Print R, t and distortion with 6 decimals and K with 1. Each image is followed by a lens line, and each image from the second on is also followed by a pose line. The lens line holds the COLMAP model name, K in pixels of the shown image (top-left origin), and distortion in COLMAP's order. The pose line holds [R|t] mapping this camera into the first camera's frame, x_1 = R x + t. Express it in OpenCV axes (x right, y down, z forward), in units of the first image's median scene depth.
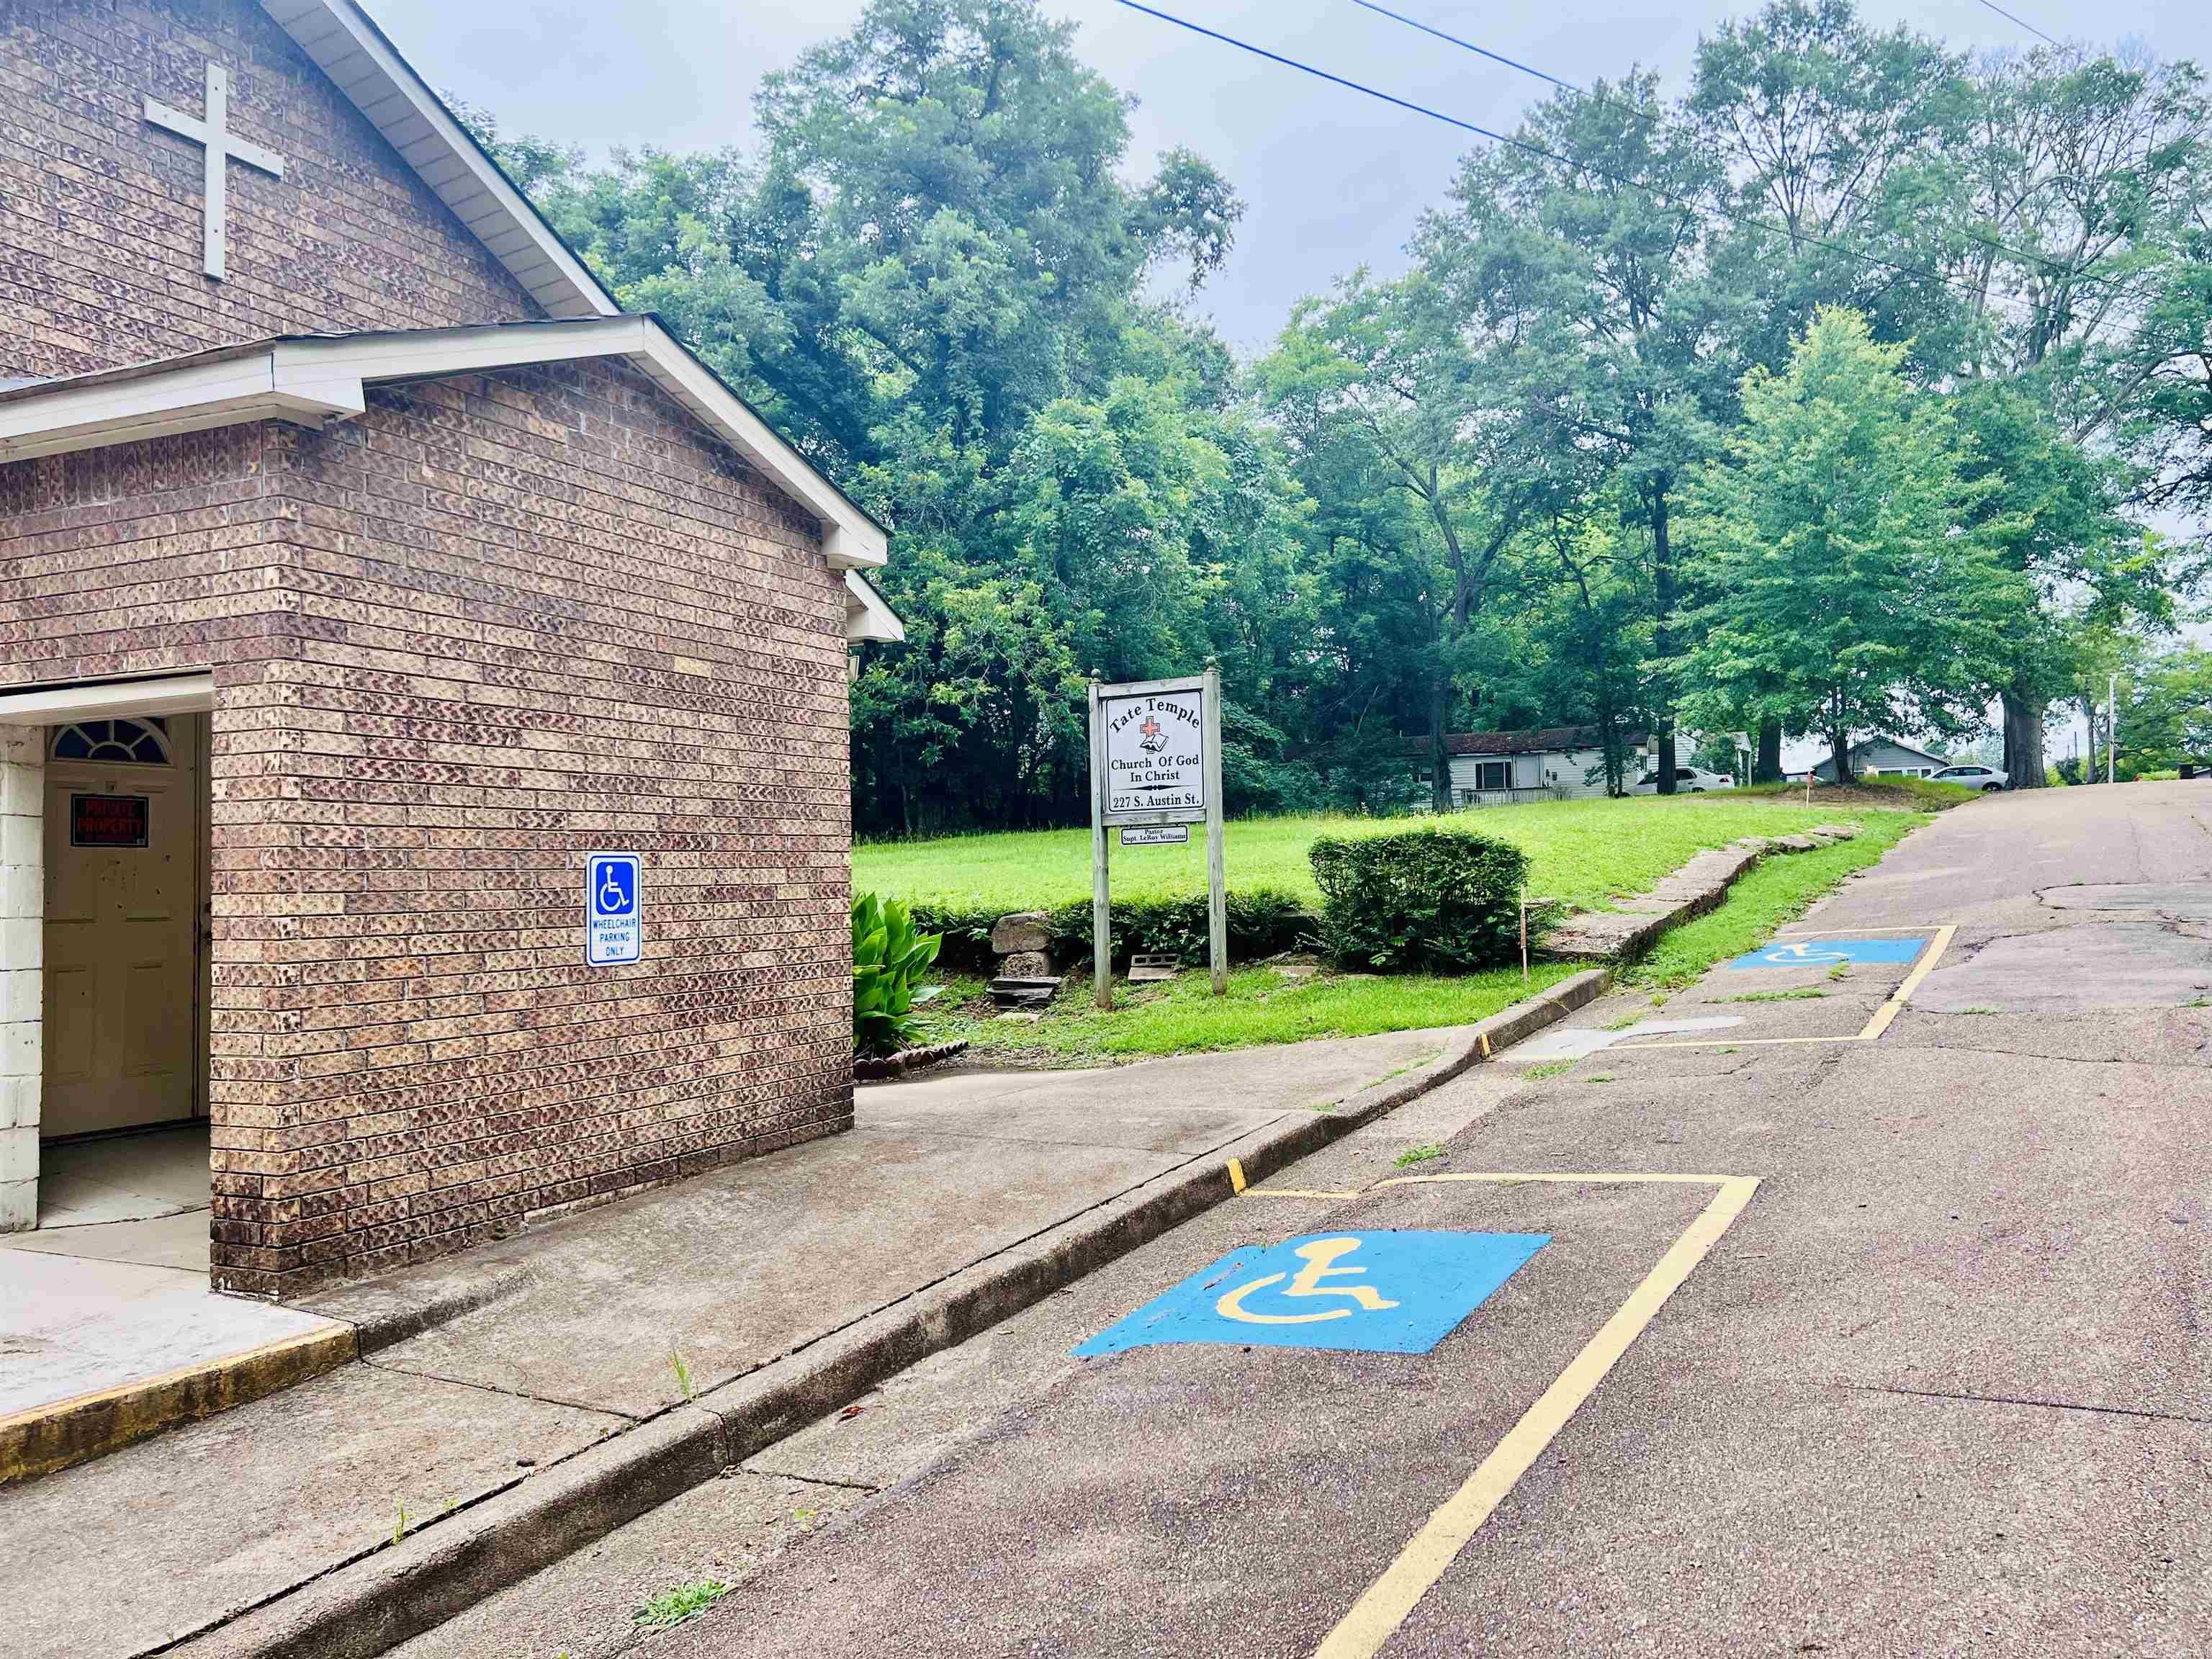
lens RADIAL K [[1663.8, 0, 1111.0], [0, 1663.8, 831.8], [0, 0, 1]] dist [0.026285, -0.028289]
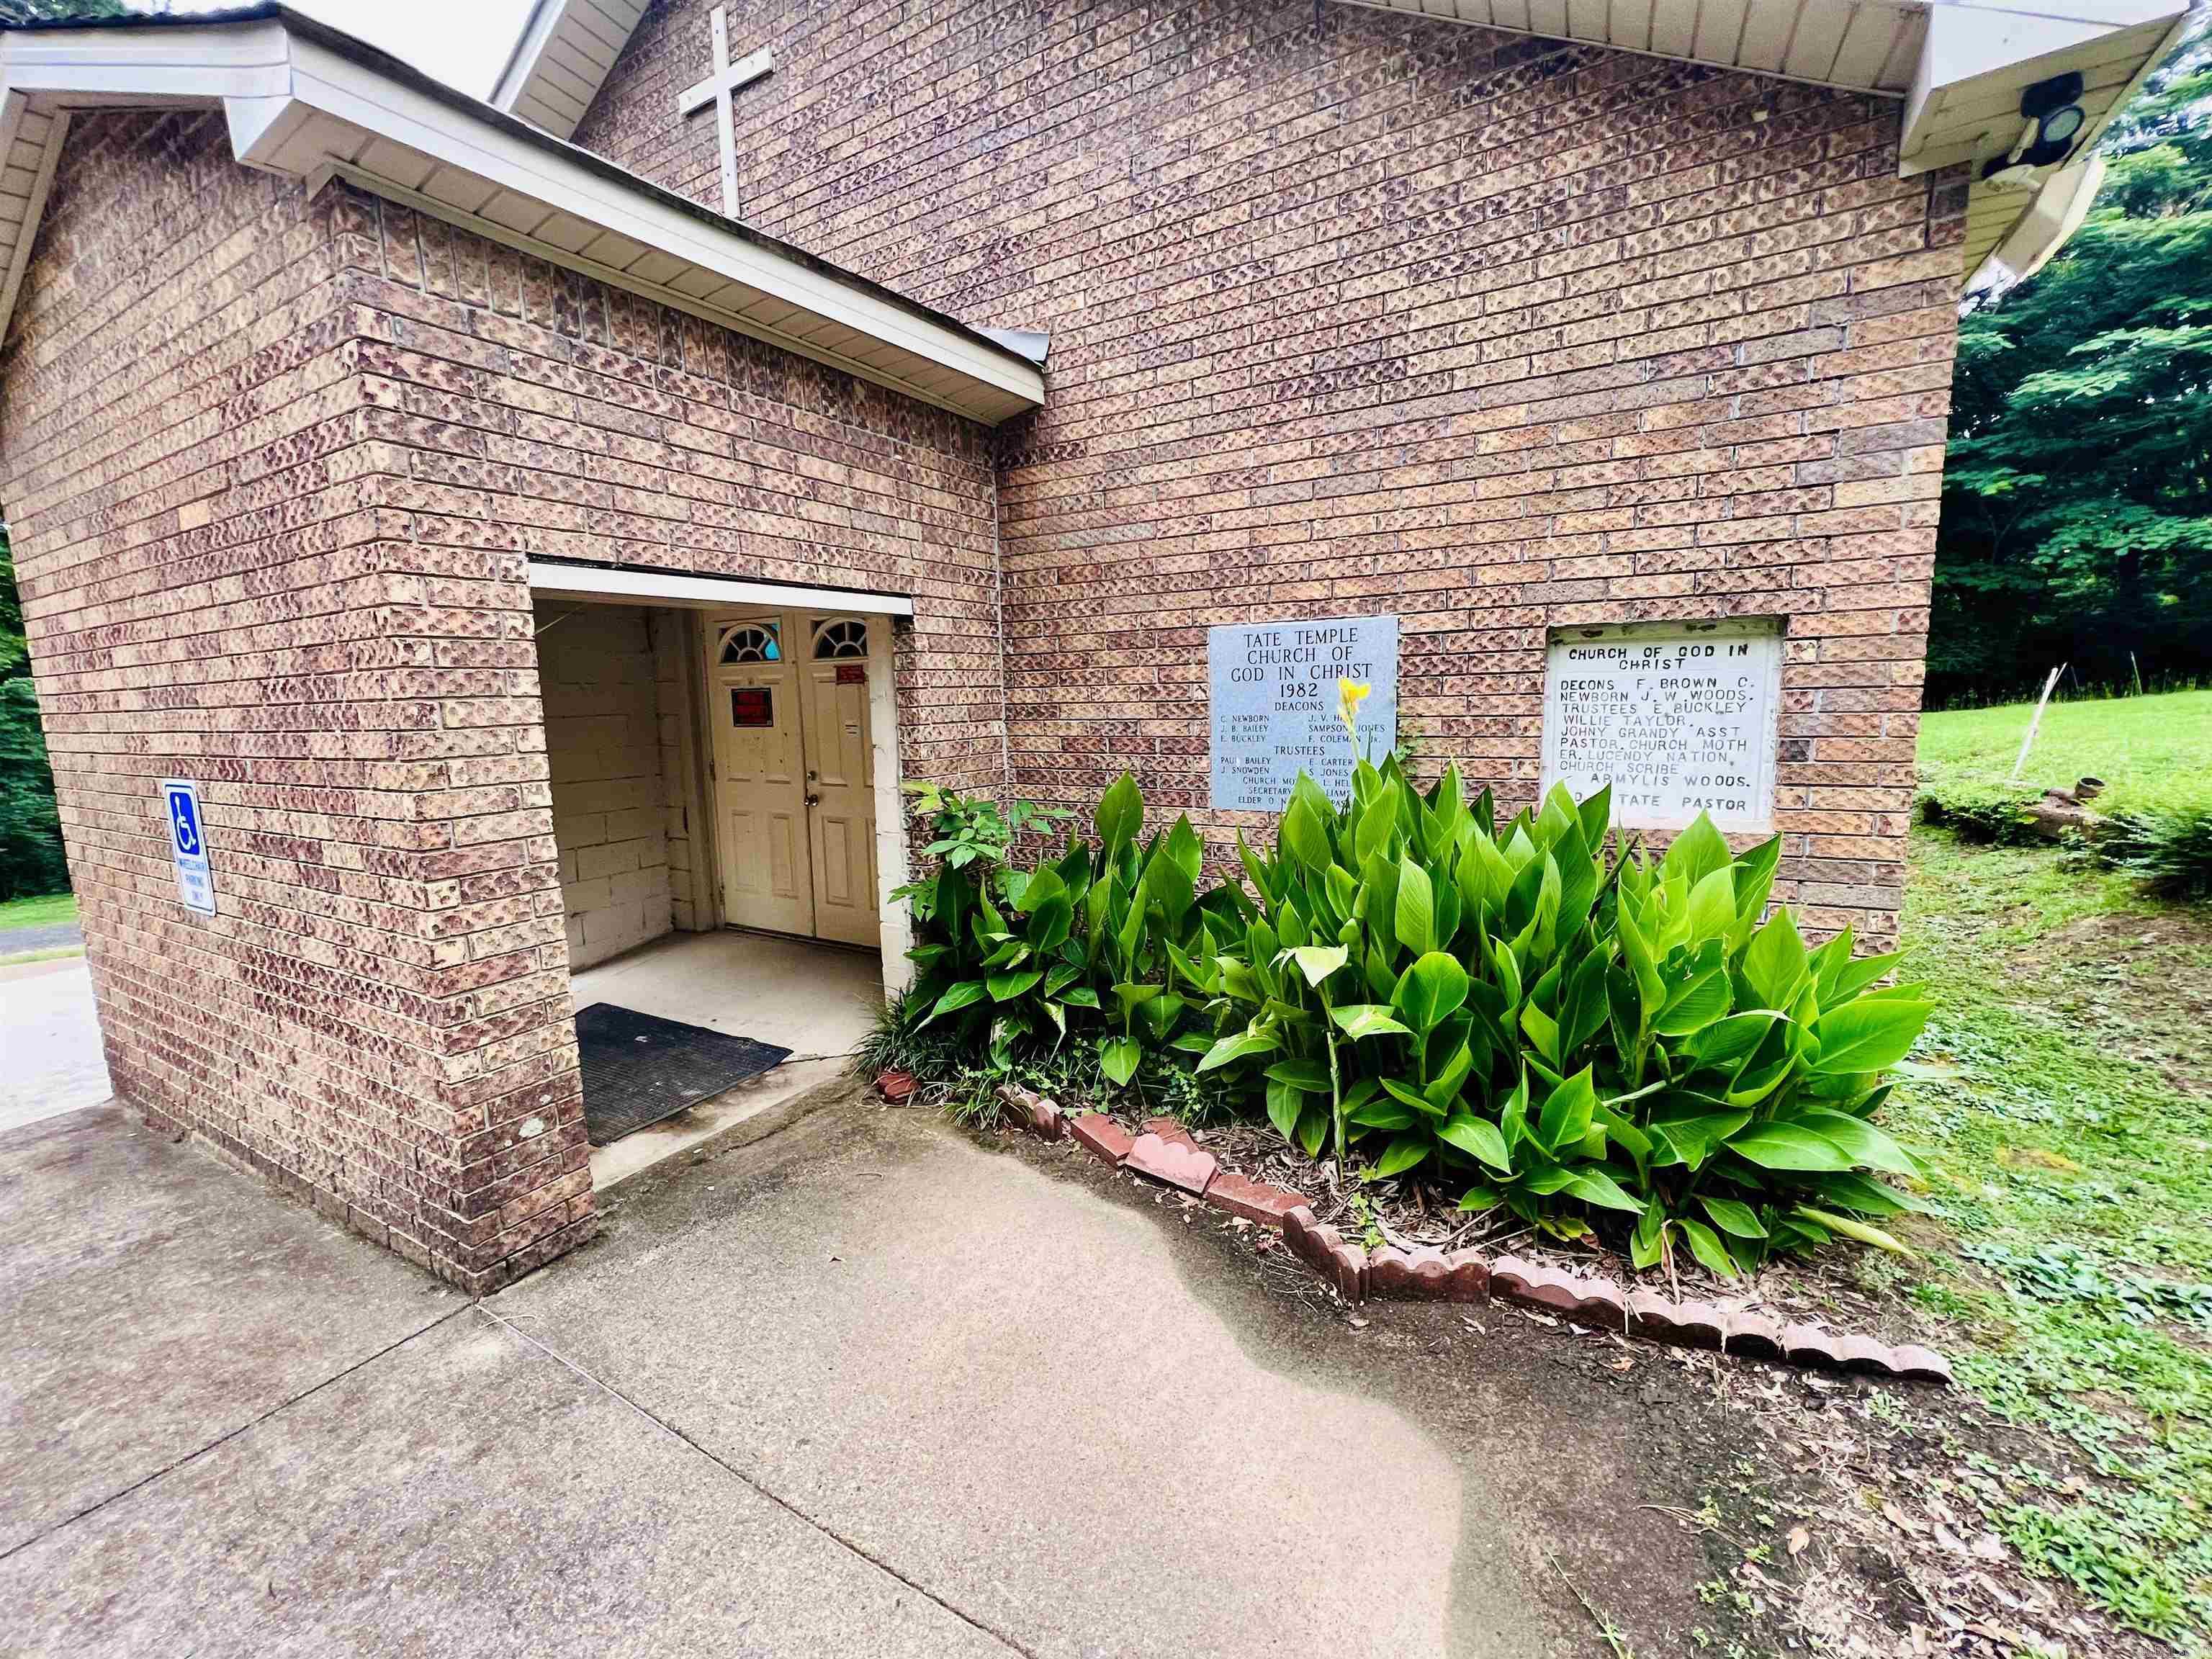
lens RADIAL K [[890.2, 0, 1107.0], [0, 890.2, 815.0], [0, 0, 1]] dist [-0.002293, 0.000565]
pose [[-0.069629, 0.146931, -0.986693, 0.096923], [0.052388, 0.988267, 0.143468, -0.008836], [0.996196, -0.041702, -0.076510, 1.294785]]
